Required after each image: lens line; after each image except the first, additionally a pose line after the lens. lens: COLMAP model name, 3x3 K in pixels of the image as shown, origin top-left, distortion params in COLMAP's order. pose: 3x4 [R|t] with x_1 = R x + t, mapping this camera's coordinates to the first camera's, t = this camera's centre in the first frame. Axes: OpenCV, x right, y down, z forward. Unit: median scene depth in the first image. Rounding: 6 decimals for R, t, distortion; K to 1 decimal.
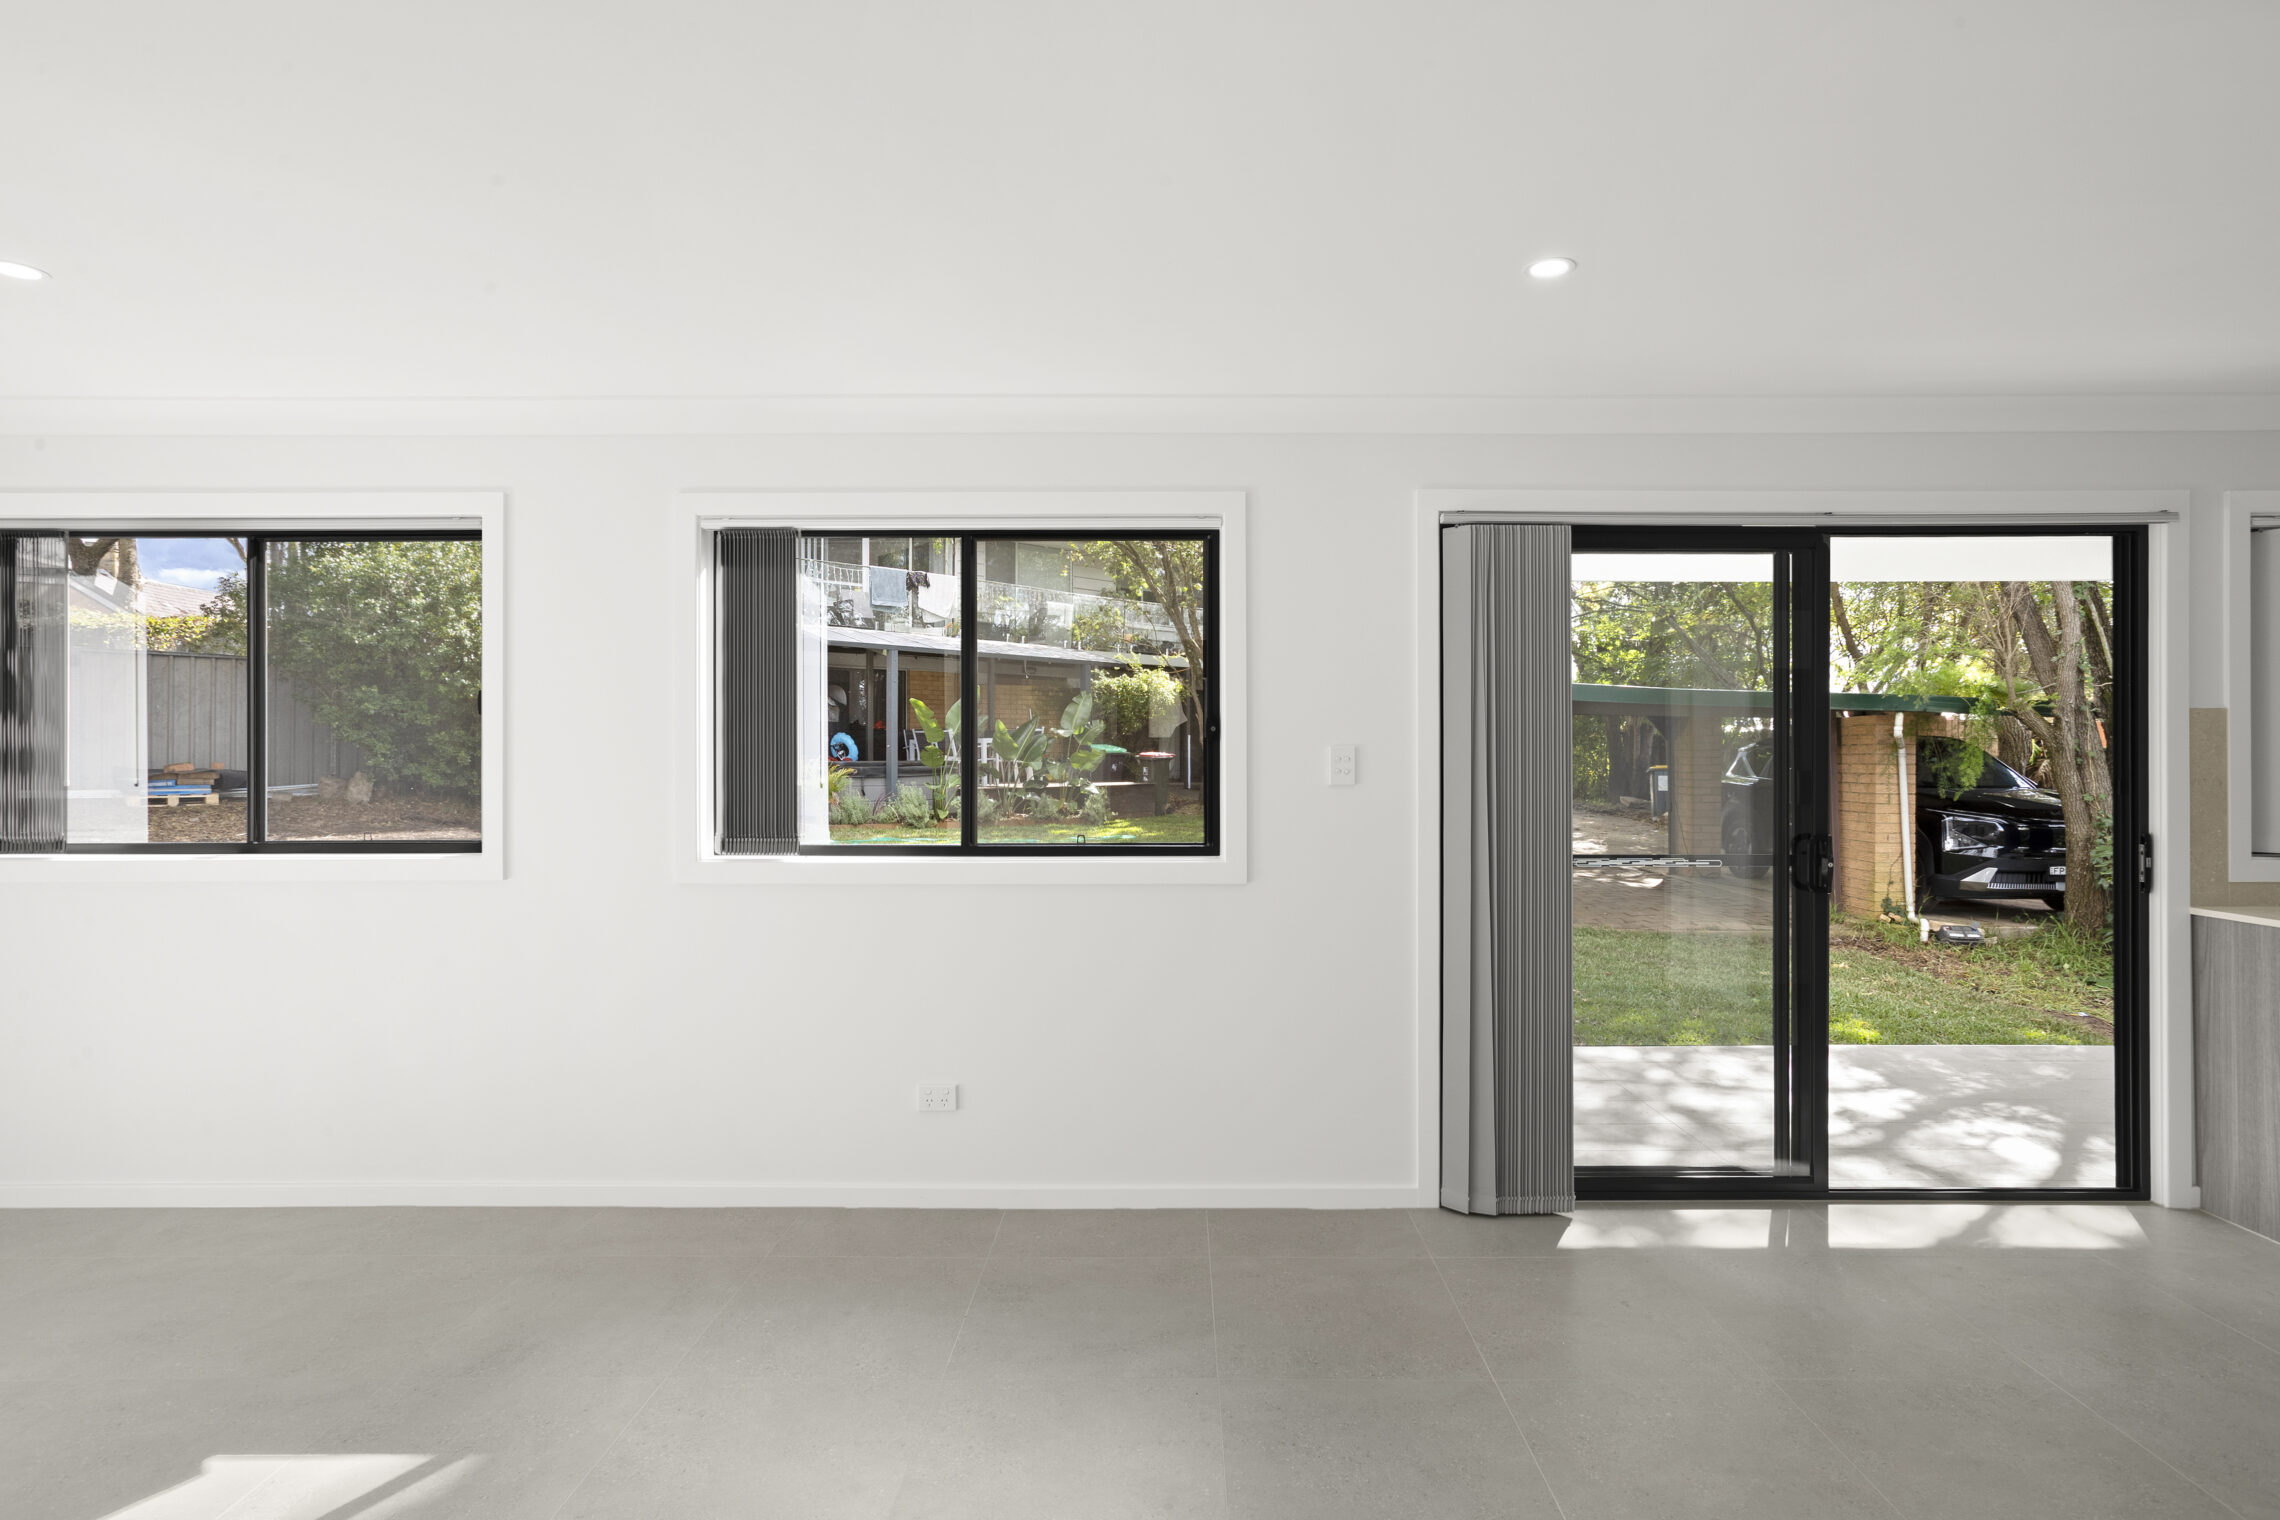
lens RADIAL K [[1100.1, 0, 1193.0], [0, 1100.1, 758.2], [0, 0, 1]] dist [-0.014943, 0.008611]
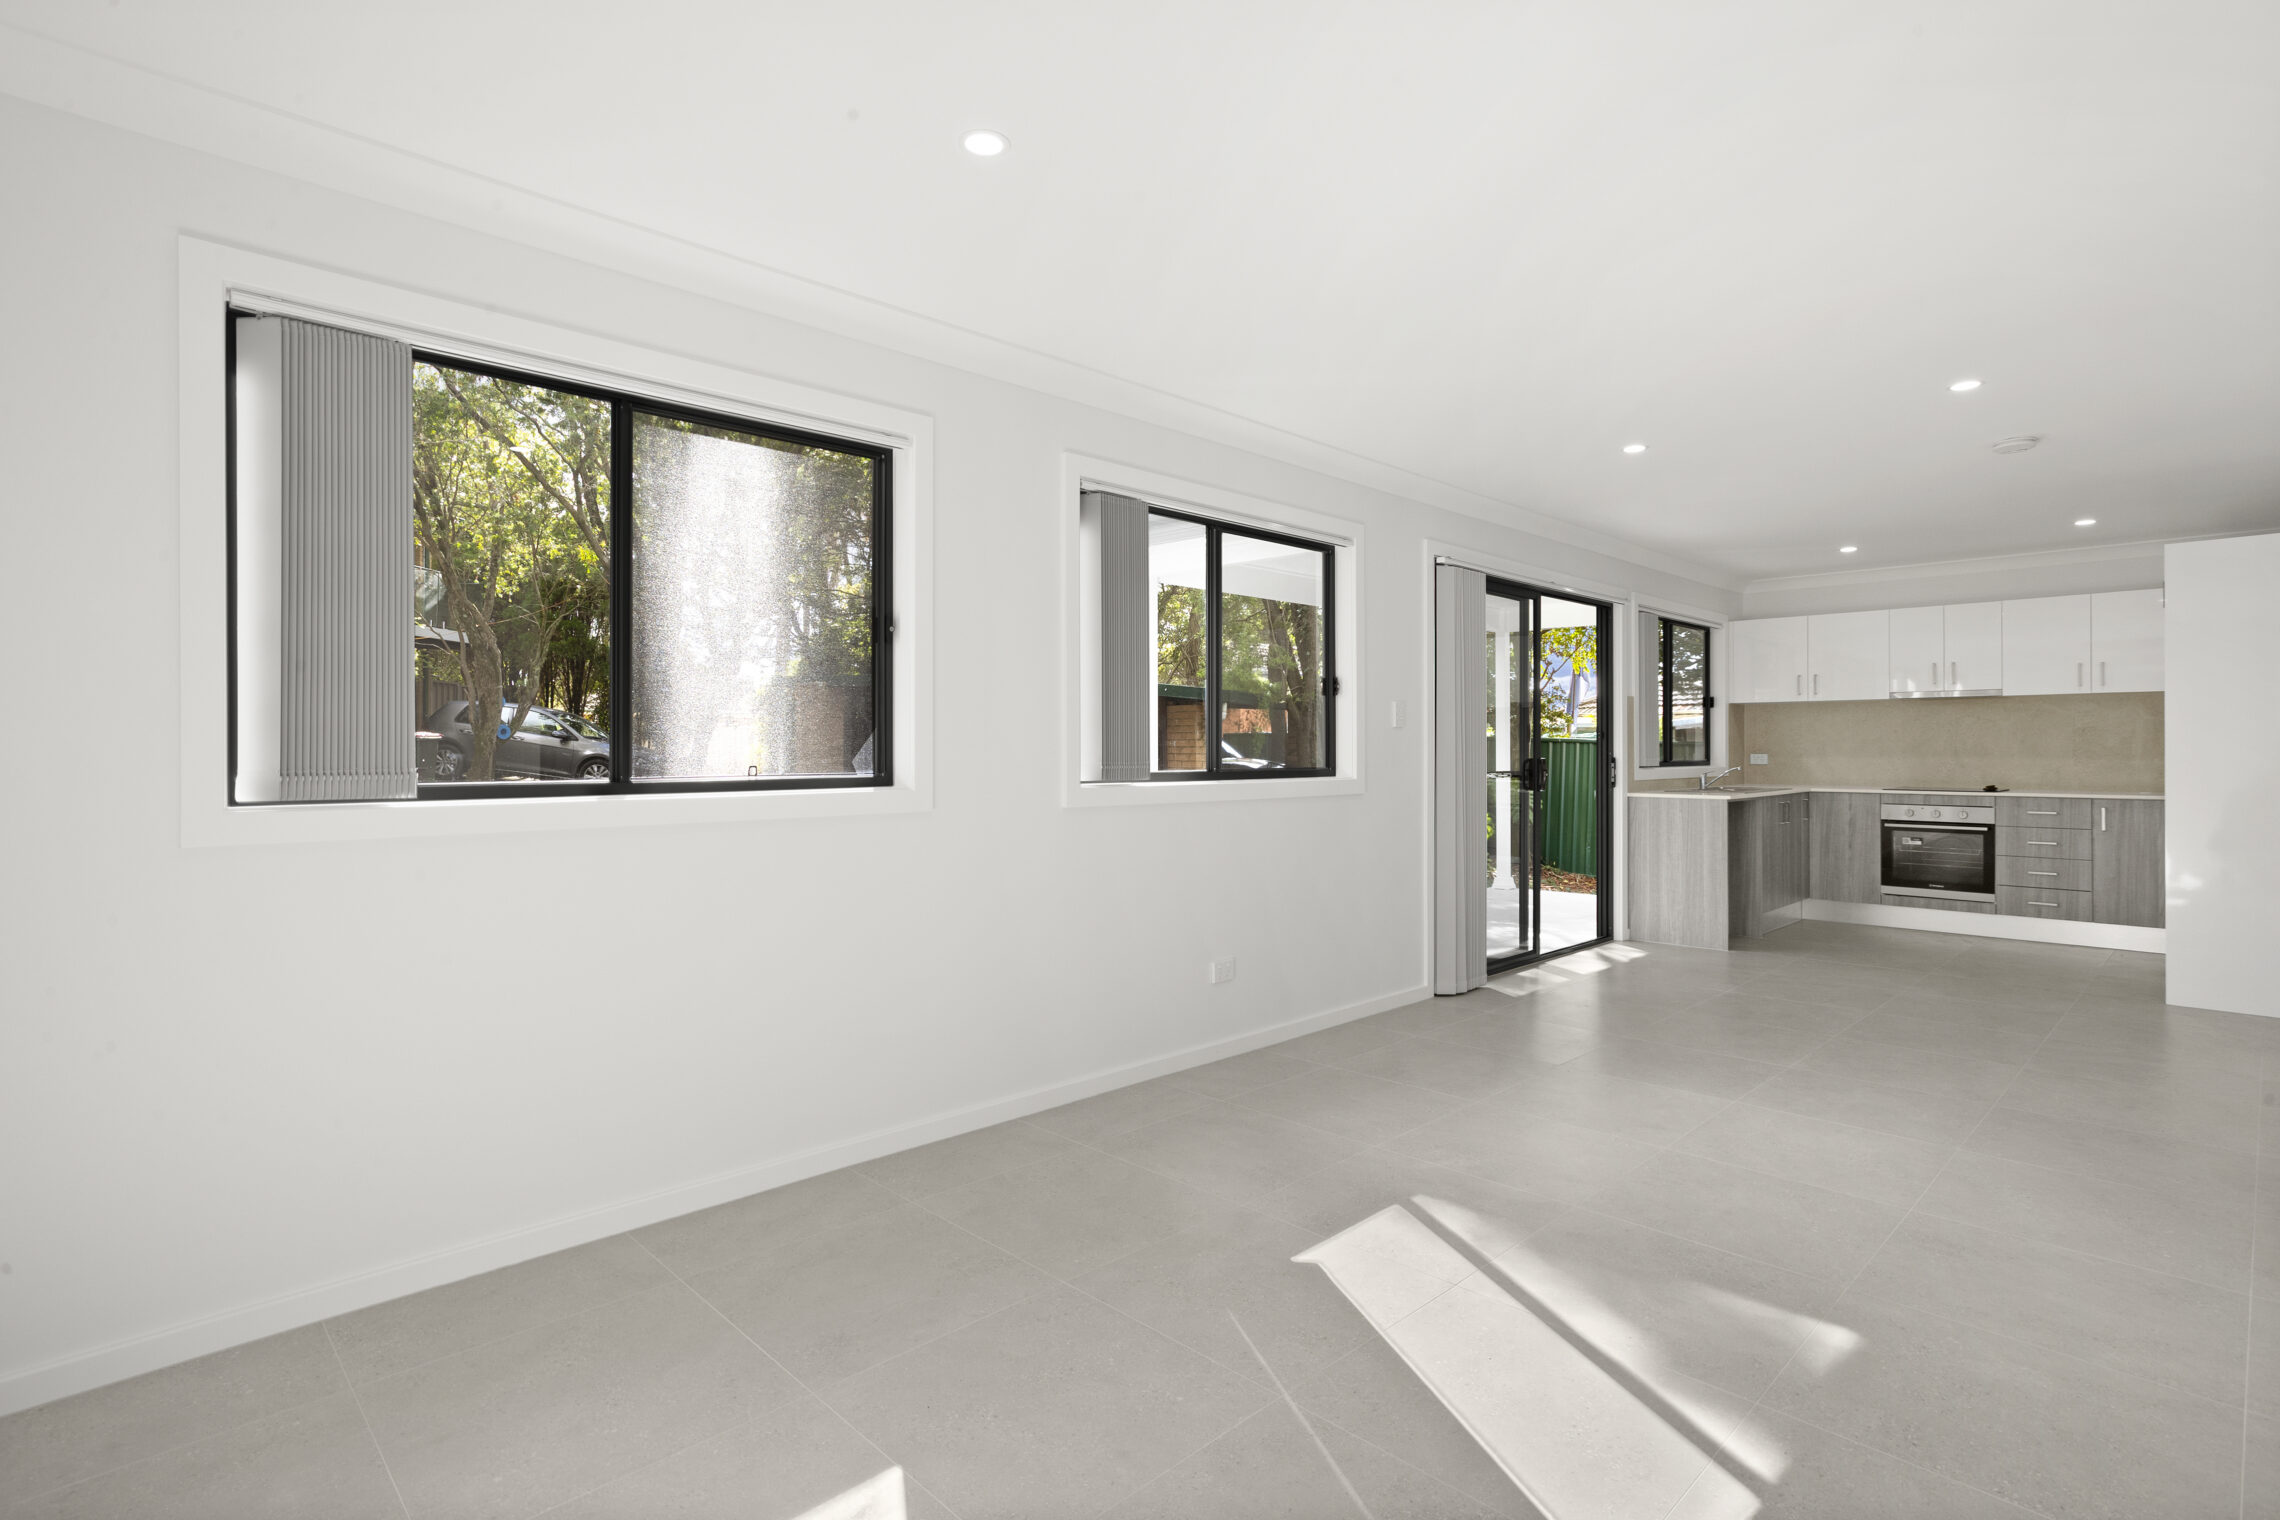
lens RADIAL K [[1100.1, 0, 1125.6], [0, 1100.1, 742.4], [0, 0, 1]] dist [-0.014943, 0.008611]
pose [[0.717969, 0.005377, 0.696055, -1.180455], [-0.001395, 0.999979, -0.006286, 0.054591], [-0.696074, 0.003542, 0.717961, 0.171100]]
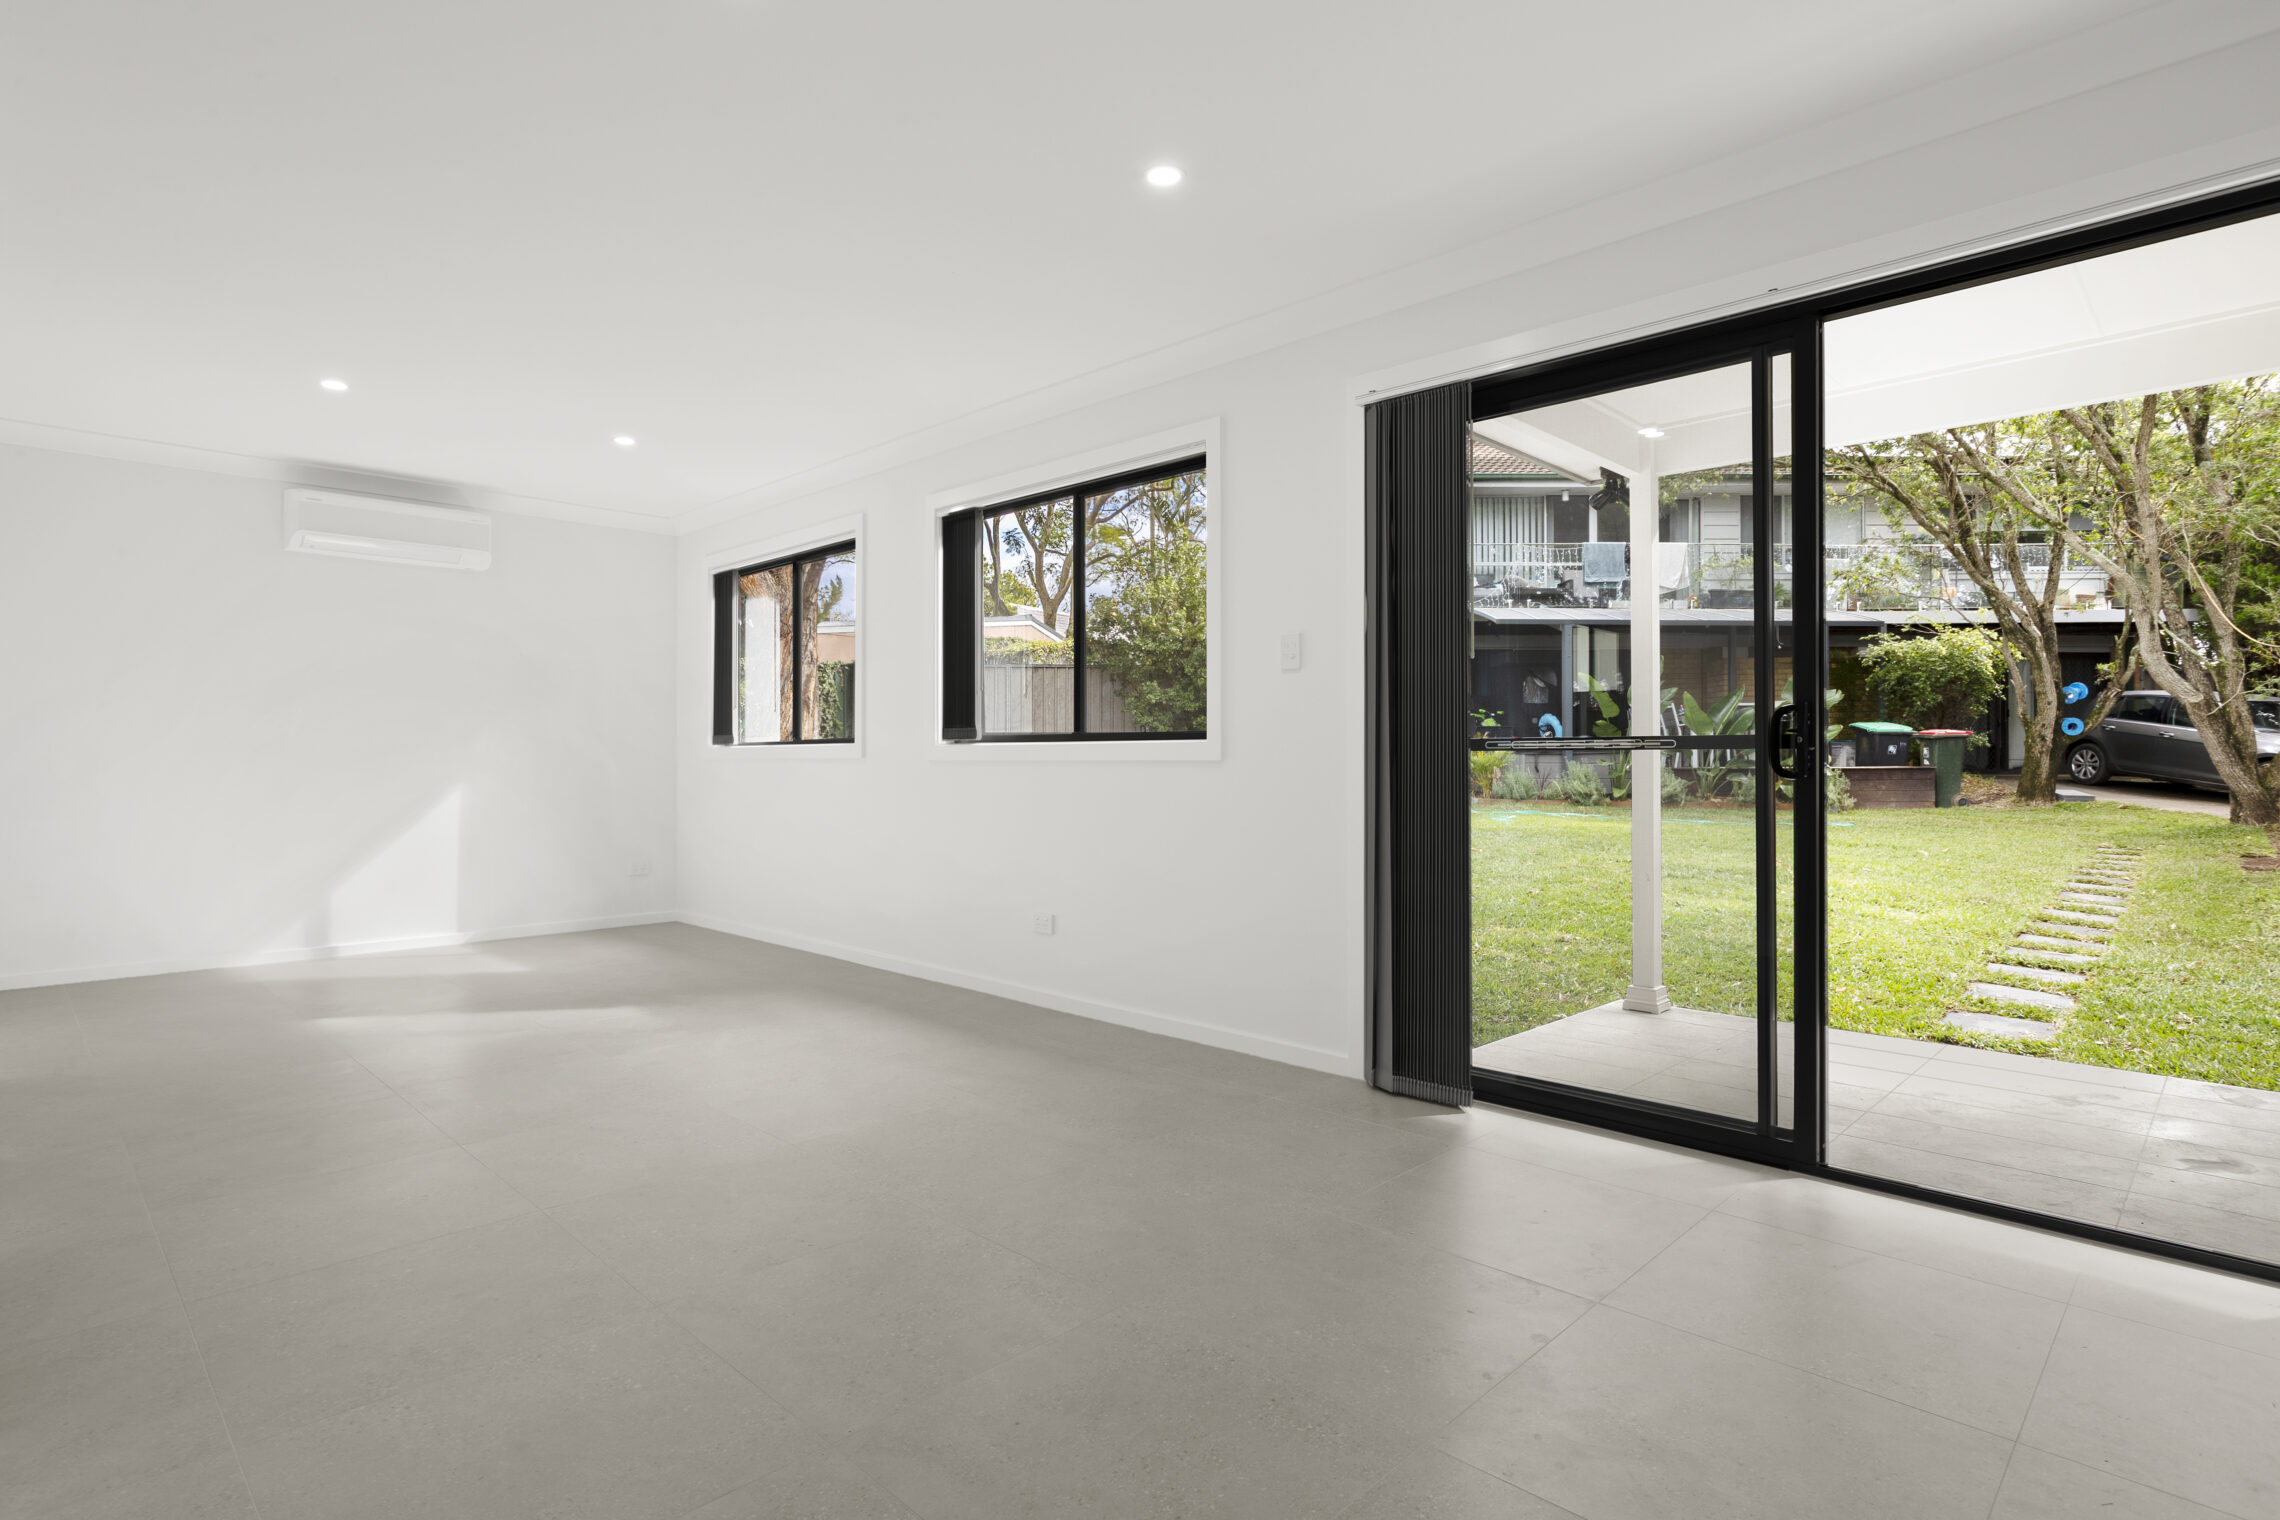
lens RADIAL K [[1155.5, 0, 1199.9], [0, 1155.5, 758.9], [0, 0, 1]] dist [-0.006589, 0.001087]
pose [[0.746401, -0.000906, -0.665496, 0.815551], [0.000351, 0.999999, -0.000968, 0.111181], [0.665497, 0.000489, 0.746401, 0.088875]]
